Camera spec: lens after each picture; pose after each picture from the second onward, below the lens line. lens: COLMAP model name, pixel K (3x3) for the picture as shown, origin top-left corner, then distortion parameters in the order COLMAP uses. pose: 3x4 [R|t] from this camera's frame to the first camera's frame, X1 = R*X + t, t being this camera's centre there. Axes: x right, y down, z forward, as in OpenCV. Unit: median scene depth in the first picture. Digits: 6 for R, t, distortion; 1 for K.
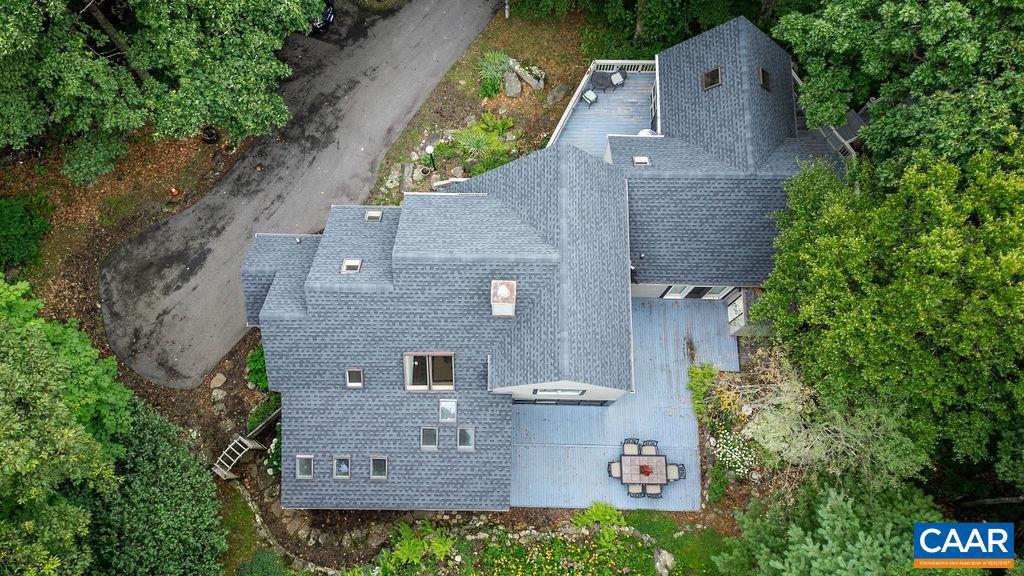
lens RADIAL K [[767.7, 0, 508.8], [0, 767.7, 289.2], [0, 0, 1]] dist [0.045975, -0.051564]
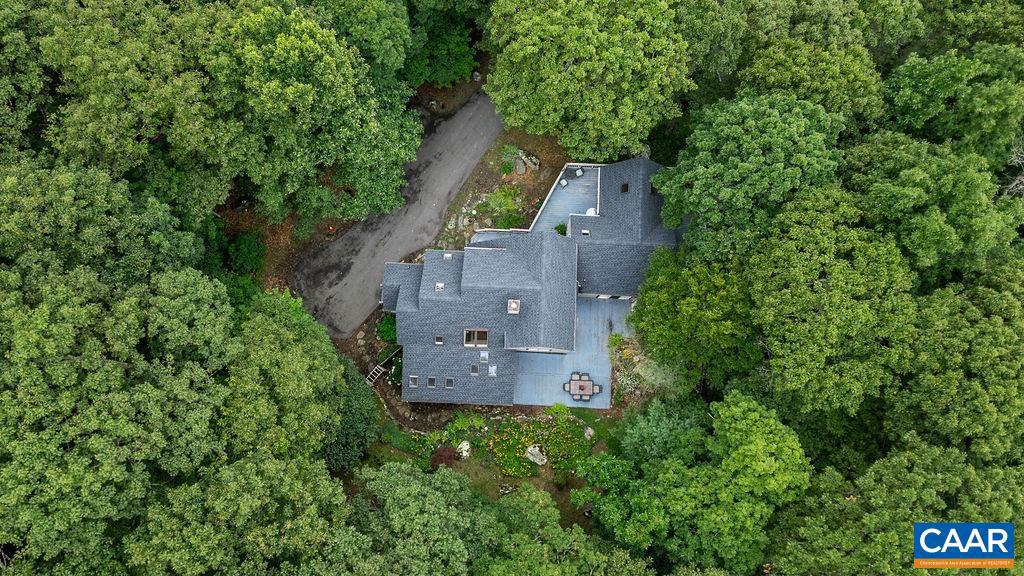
lens RADIAL K [[767.7, 0, 514.3], [0, 767.7, 287.1], [0, 0, 1]] dist [0.045975, -0.051564]
pose [[0.999503, 0.029629, 0.010747, -0.024167], [-0.030638, 0.993375, 0.110762, -0.228845], [-0.007394, -0.111036, 0.993789, -0.905546]]
